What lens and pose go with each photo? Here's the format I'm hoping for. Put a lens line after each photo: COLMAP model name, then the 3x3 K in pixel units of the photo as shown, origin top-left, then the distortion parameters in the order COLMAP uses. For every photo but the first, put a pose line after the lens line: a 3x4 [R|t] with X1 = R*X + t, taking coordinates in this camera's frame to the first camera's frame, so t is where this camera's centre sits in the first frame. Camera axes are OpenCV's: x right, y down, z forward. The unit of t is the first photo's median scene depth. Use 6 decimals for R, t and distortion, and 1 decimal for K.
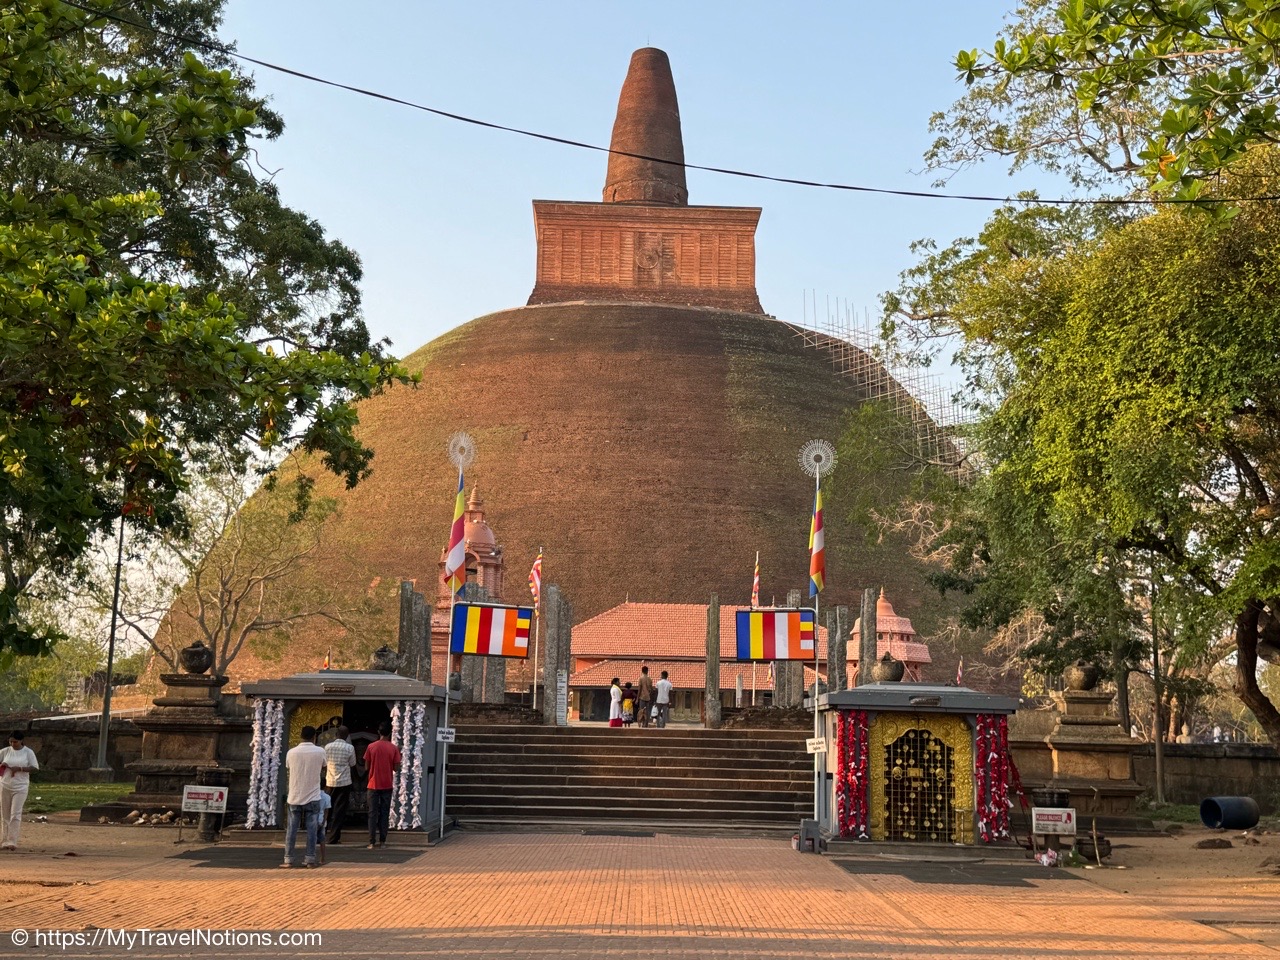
lens RADIAL K [[1510.5, 0, 640.0], [0, 1510.5, 480.0], [0, 0, 1]] dist [0.049059, 0.001342]
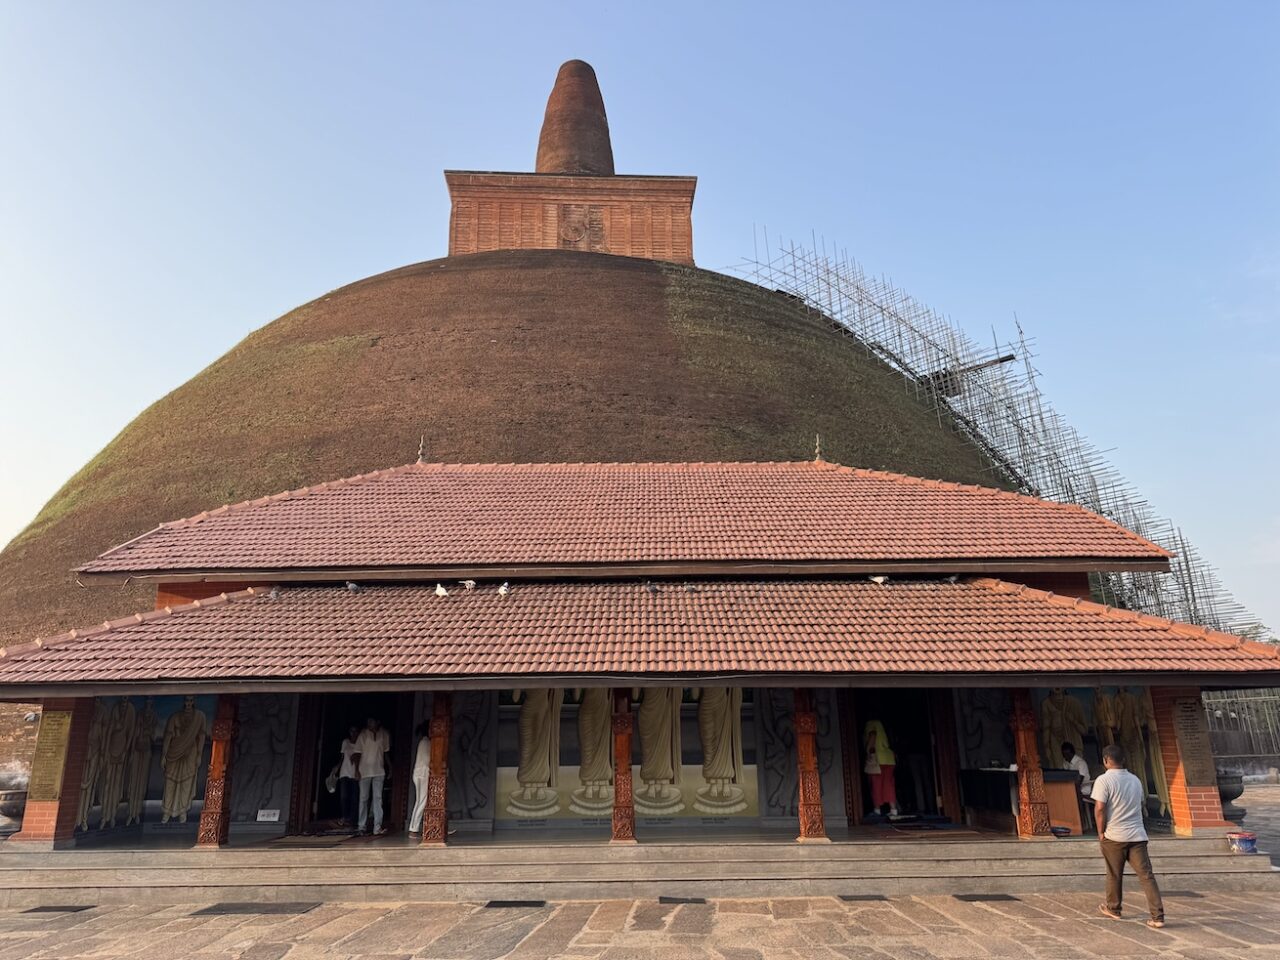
lens RADIAL K [[895.2, 0, 635.7], [0, 895.2, 484.9], [0, 0, 1]] dist [0.174157, -0.233682]
pose [[0.999206, -0.028339, 0.028004, 0.029190], [0.031462, 0.992487, -0.118232, 0.089579], [-0.024443, 0.119019, 0.992591, 0.613036]]
